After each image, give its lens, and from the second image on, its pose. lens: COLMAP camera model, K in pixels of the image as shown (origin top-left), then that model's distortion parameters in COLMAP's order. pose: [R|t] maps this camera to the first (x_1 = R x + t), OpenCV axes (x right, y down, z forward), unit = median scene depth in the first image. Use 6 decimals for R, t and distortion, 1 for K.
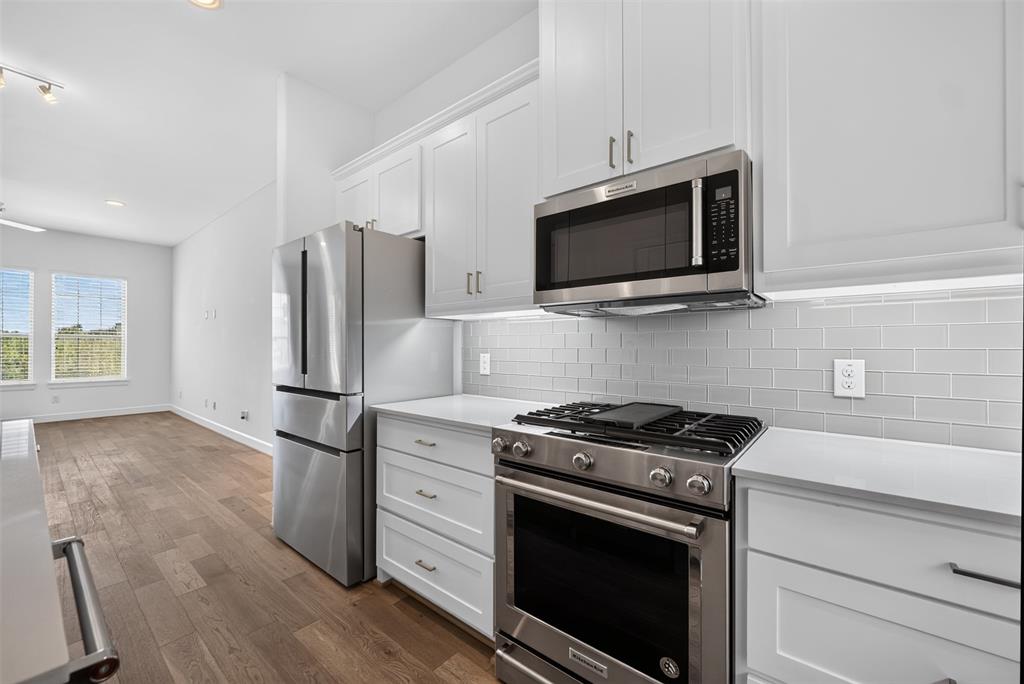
lens RADIAL K [[409.5, 0, 500.5], [0, 409.5, 342.8], [0, 0, 1]] dist [-0.002026, -0.000187]
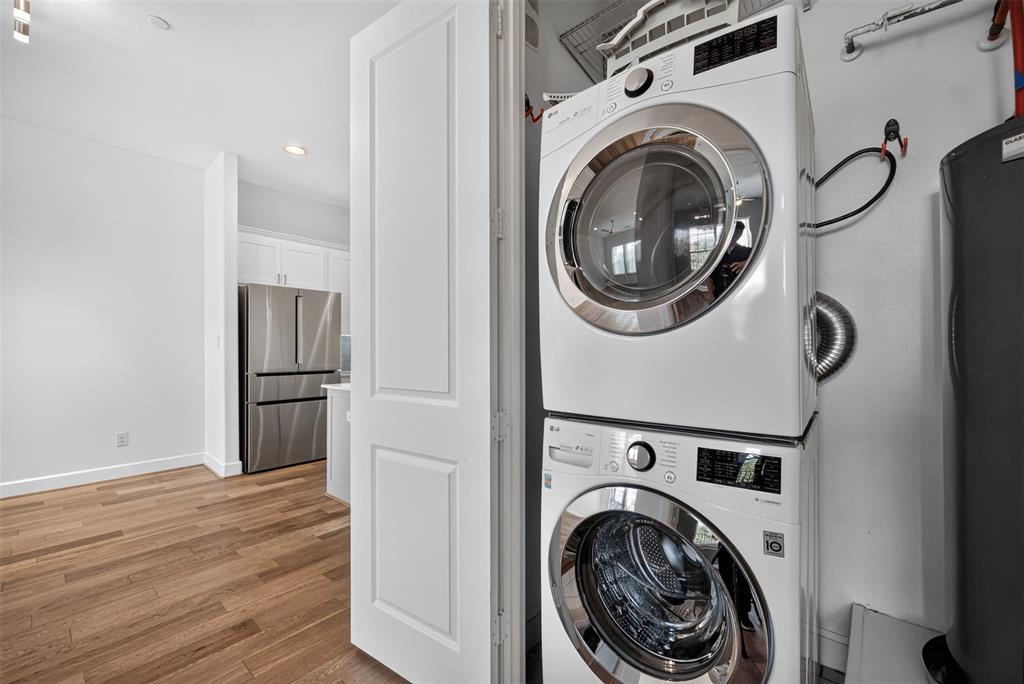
lens RADIAL K [[412.9, 0, 510.4], [0, 412.9, 344.4], [0, 0, 1]] dist [-0.000497, -0.000091]
pose [[0.007671, 0.001169, 0.999970, -3.302893], [-0.007798, 0.999969, -0.001109, -0.019596], [-0.999940, -0.007789, 0.007680, 0.051431]]
